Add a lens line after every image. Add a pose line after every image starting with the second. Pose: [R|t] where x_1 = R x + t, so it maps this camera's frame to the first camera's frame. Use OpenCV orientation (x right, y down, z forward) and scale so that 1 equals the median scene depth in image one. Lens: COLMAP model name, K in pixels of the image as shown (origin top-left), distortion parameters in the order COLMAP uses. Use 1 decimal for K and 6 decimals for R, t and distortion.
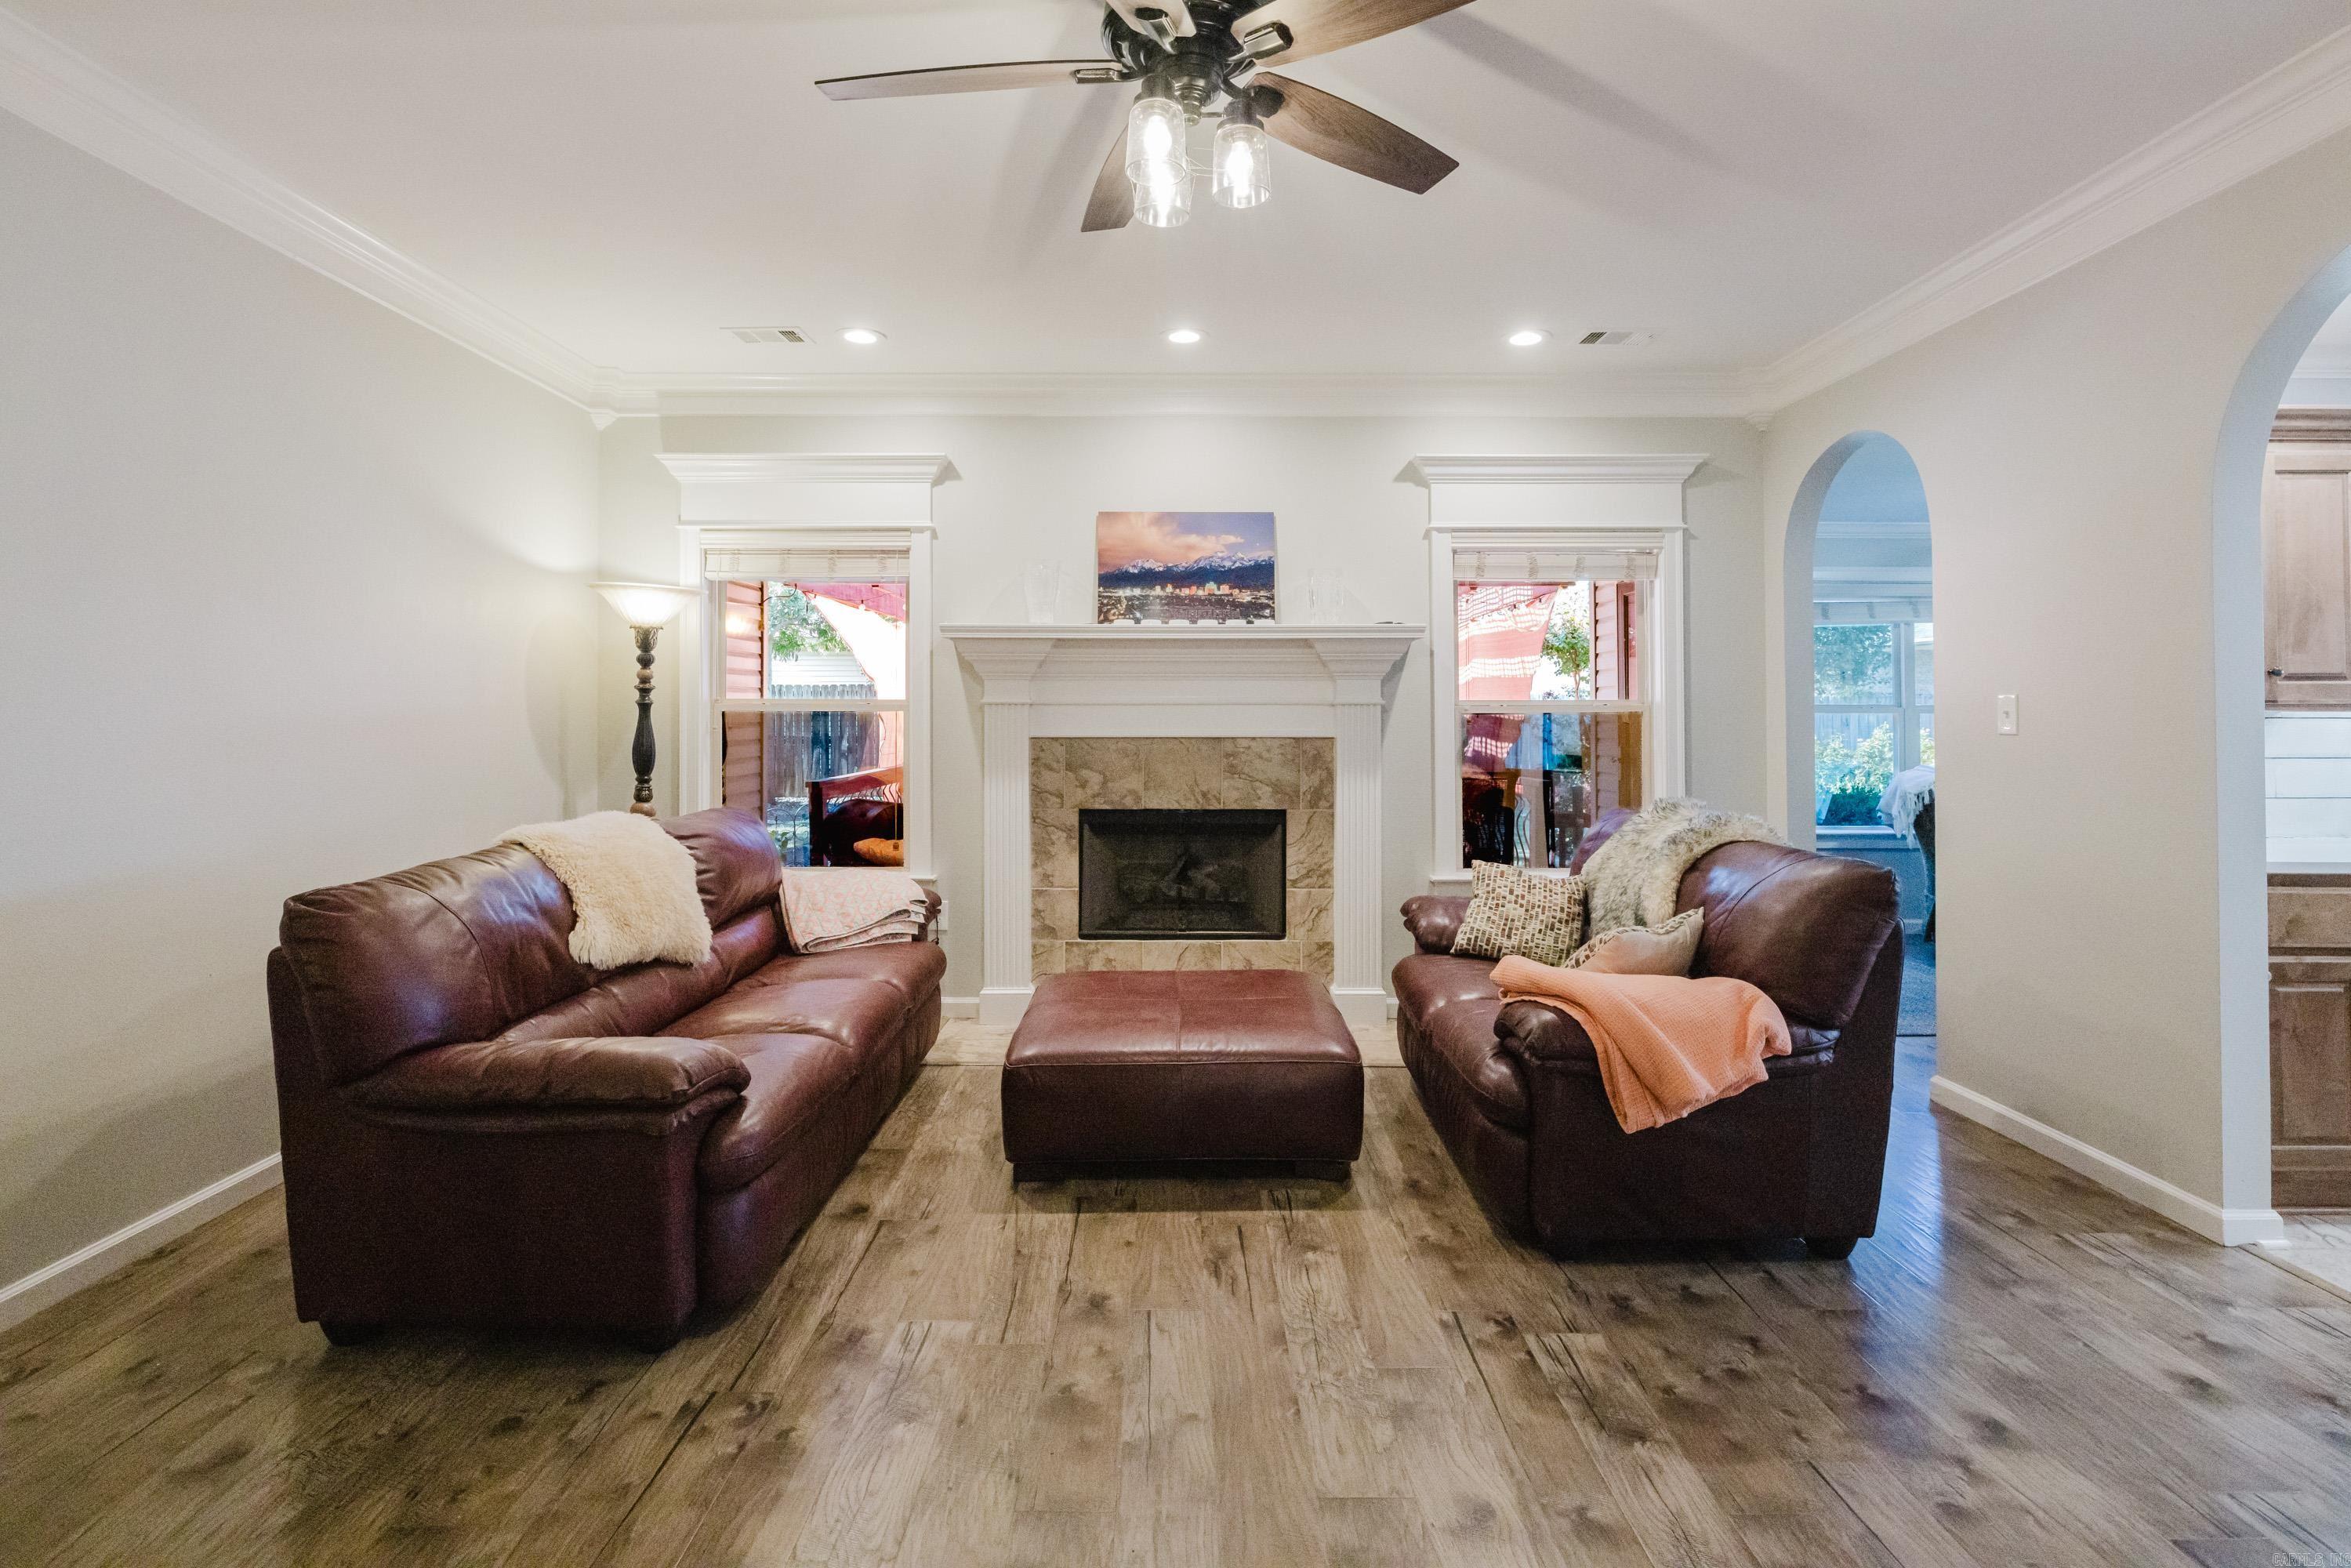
lens RADIAL K [[1154.3, 0, 1187.9], [0, 1154.3, 715.7], [0, 0, 1]] dist [-0.006505, 0.003672]
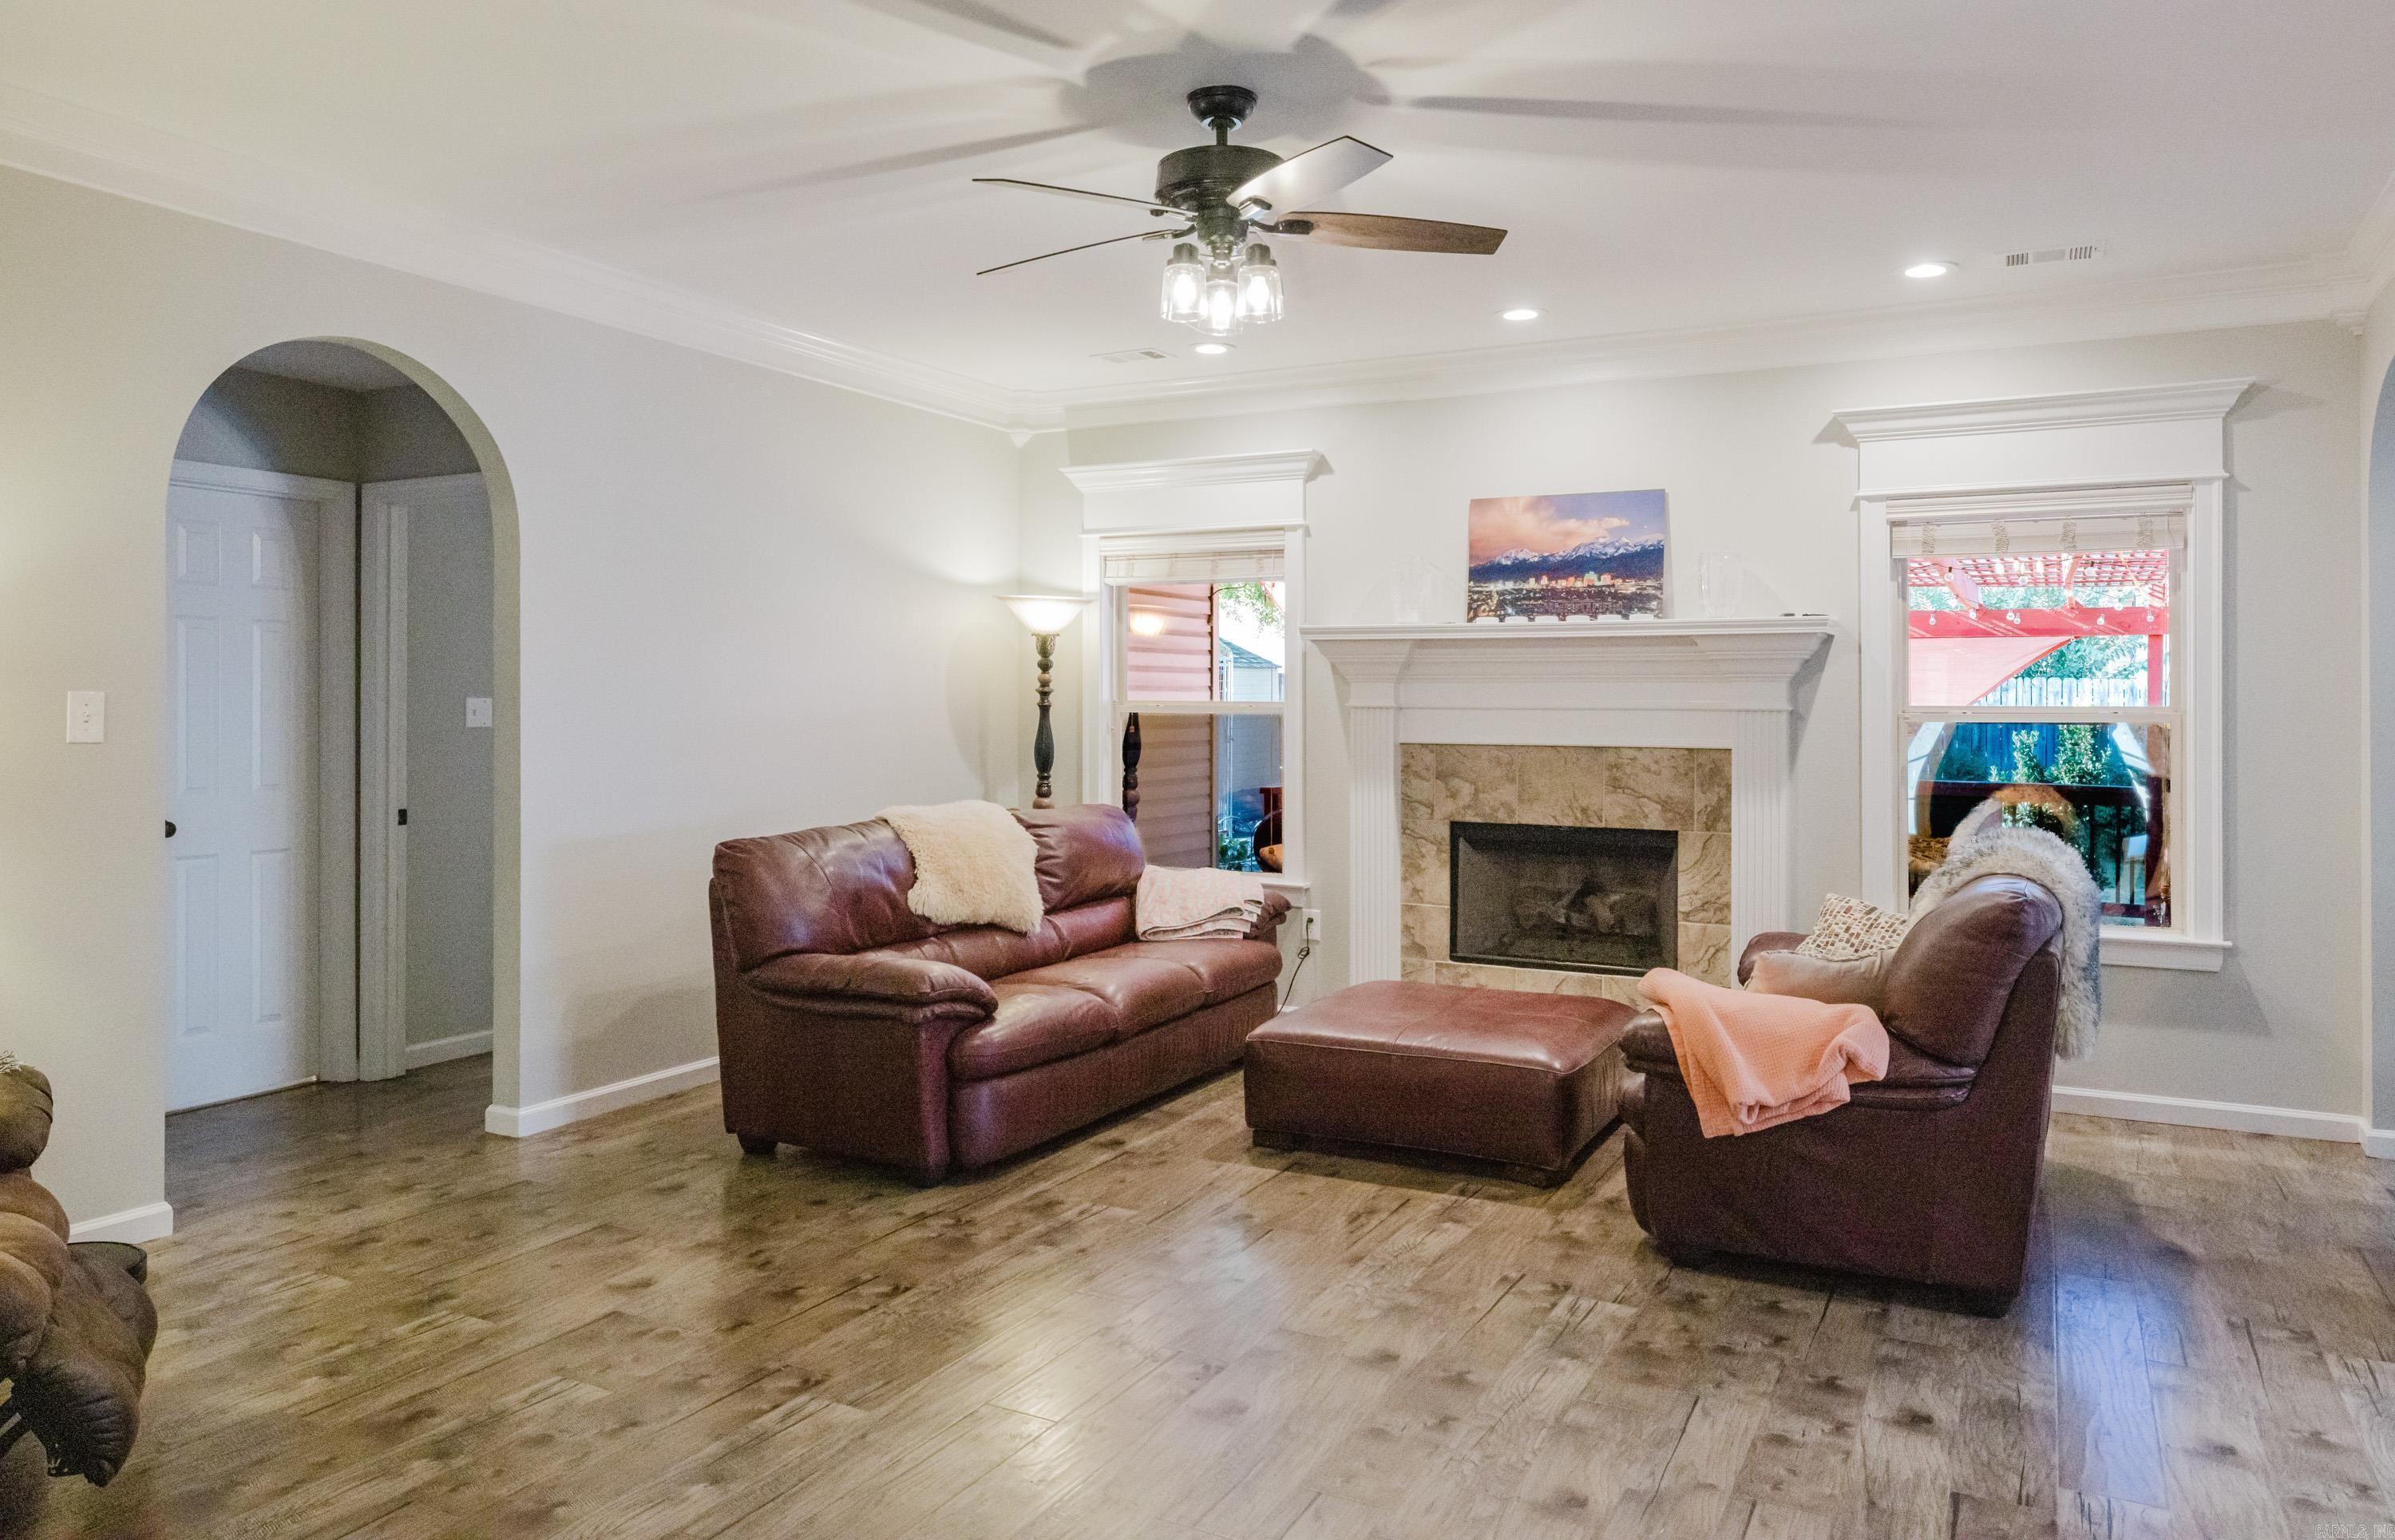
lens RADIAL K [[1666.0, 0, 1197.7], [0, 1666.0, 759.0], [0, 0, 1]] dist [0.006765, 0.004005]
pose [[0.878912, 0.020643, -0.476536, 0.415596], [-0.006355, 0.999481, 0.031577, -0.011529], [0.476941, -0.024725, 0.878588, -0.312211]]
